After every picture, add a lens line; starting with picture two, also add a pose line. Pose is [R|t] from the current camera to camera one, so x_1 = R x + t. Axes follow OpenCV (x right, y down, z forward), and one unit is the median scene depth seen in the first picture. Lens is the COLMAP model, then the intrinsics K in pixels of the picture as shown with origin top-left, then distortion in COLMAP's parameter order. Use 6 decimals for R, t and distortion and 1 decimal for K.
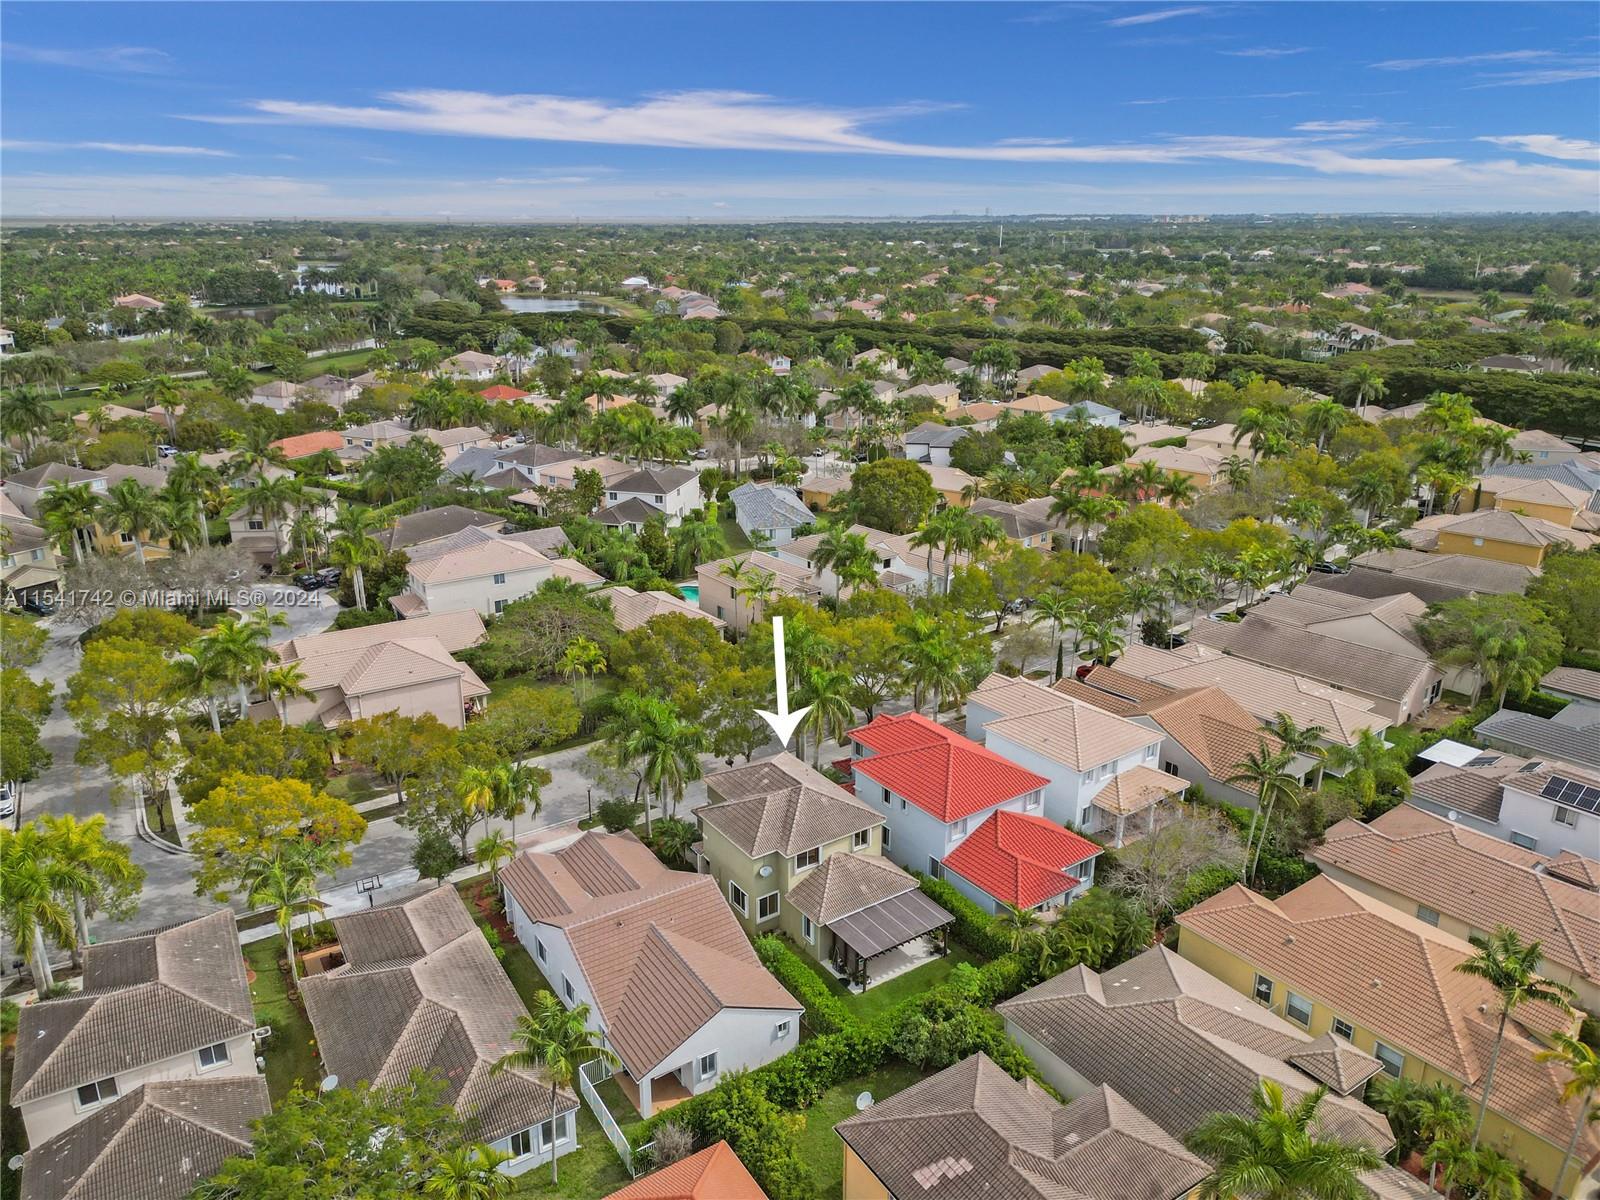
lens RADIAL K [[1134.0, 0, 785.2], [0, 1134.0, 596.8], [0, 0, 1]] dist [0.072279, -0.071291]
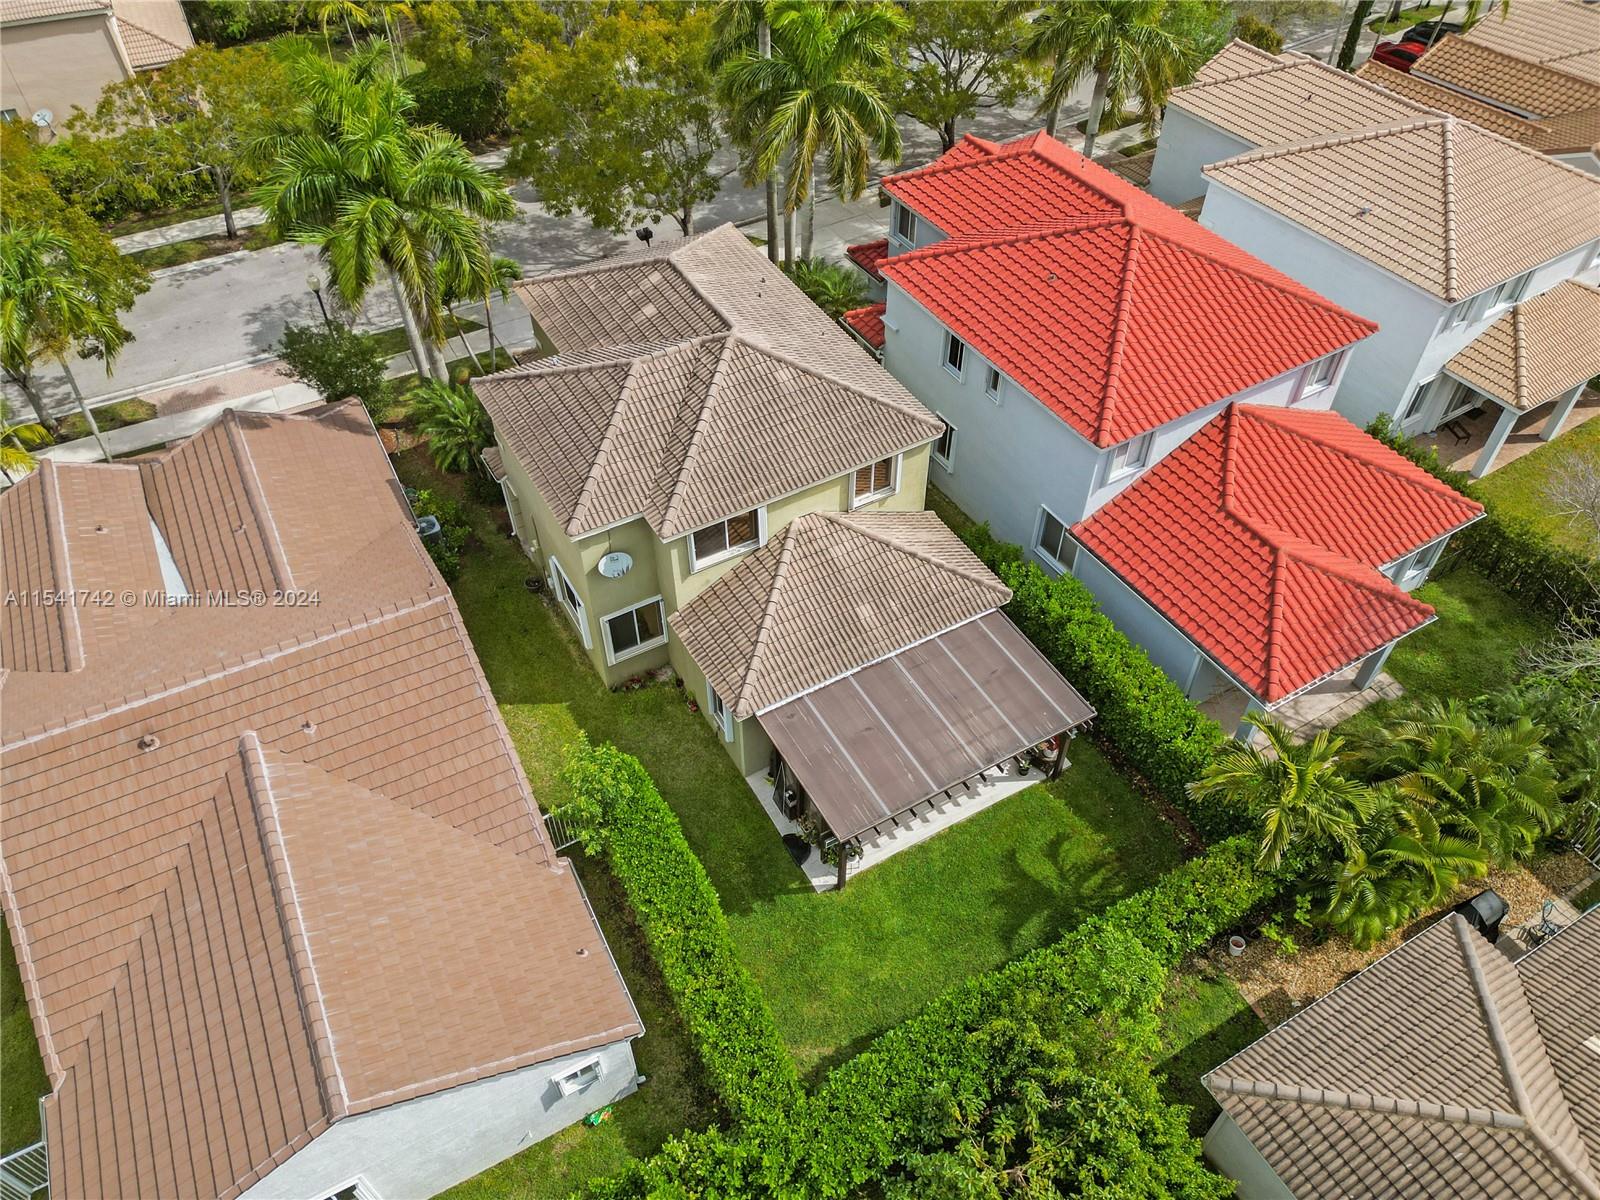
lens RADIAL K [[1134.0, 0, 792.8], [0, 1134.0, 602.6], [0, 0, 1]] dist [0.072279, -0.071291]
pose [[0.996964, 0.054929, -0.055181, 0.060416], [-0.022237, 0.880083, 0.474299, 0.062776], [0.074617, -0.471632, 0.878633, 0.610695]]
